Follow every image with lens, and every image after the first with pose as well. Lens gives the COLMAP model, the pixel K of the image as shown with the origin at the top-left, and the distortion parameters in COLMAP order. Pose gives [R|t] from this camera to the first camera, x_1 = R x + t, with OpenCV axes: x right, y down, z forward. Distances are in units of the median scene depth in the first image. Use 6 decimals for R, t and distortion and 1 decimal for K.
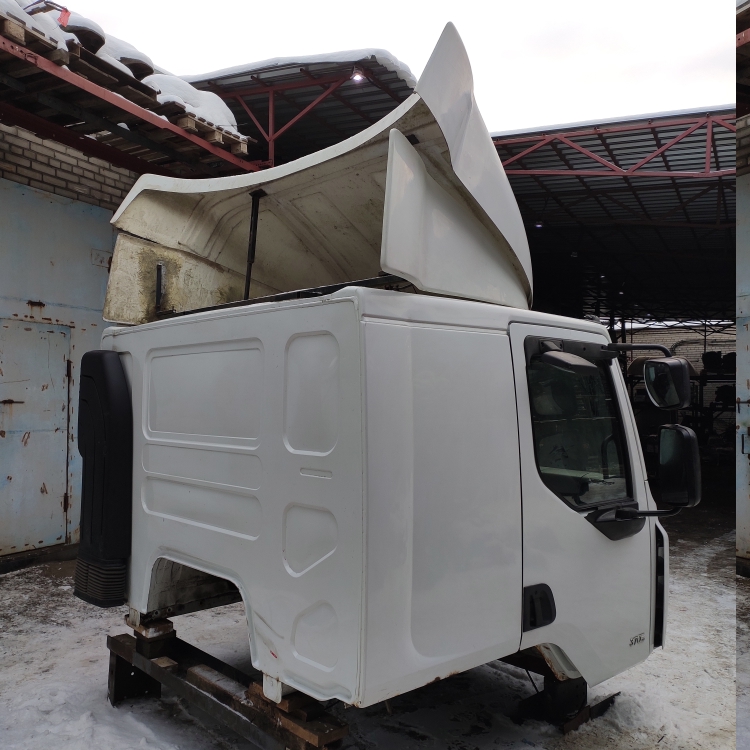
lens RADIAL K [[728.7, 0, 361.4], [0, 728.7, 378.2], [0, 0, 1]] dist [0.106571, -0.130155]
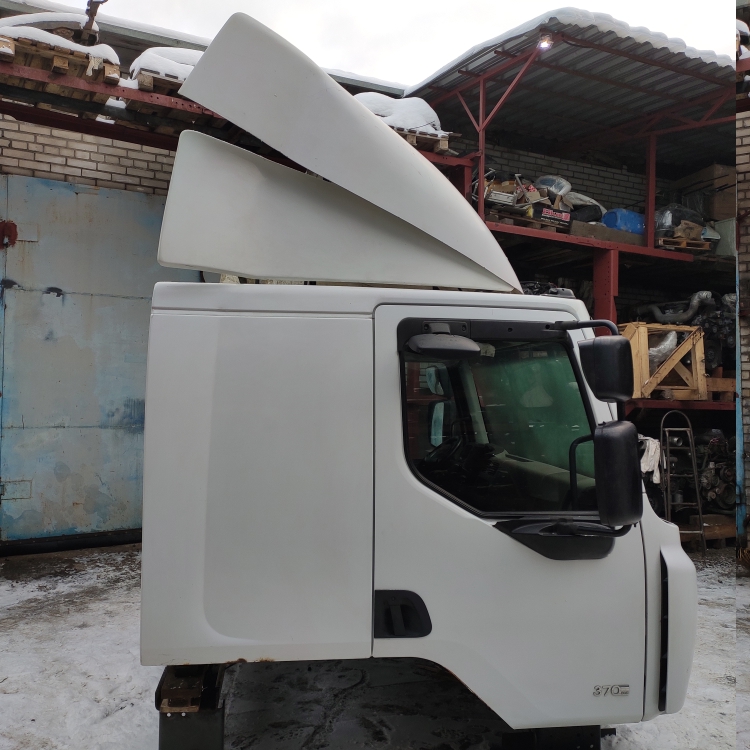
lens RADIAL K [[728.7, 0, 361.4], [0, 728.7, 378.2], [0, 0, 1]] dist [0.106571, -0.130155]
pose [[0.822369, -0.005126, -0.568931, 0.328821], [0.006853, 0.999976, 0.000896, 0.007238], [0.568913, -0.004636, 0.822385, 0.103398]]
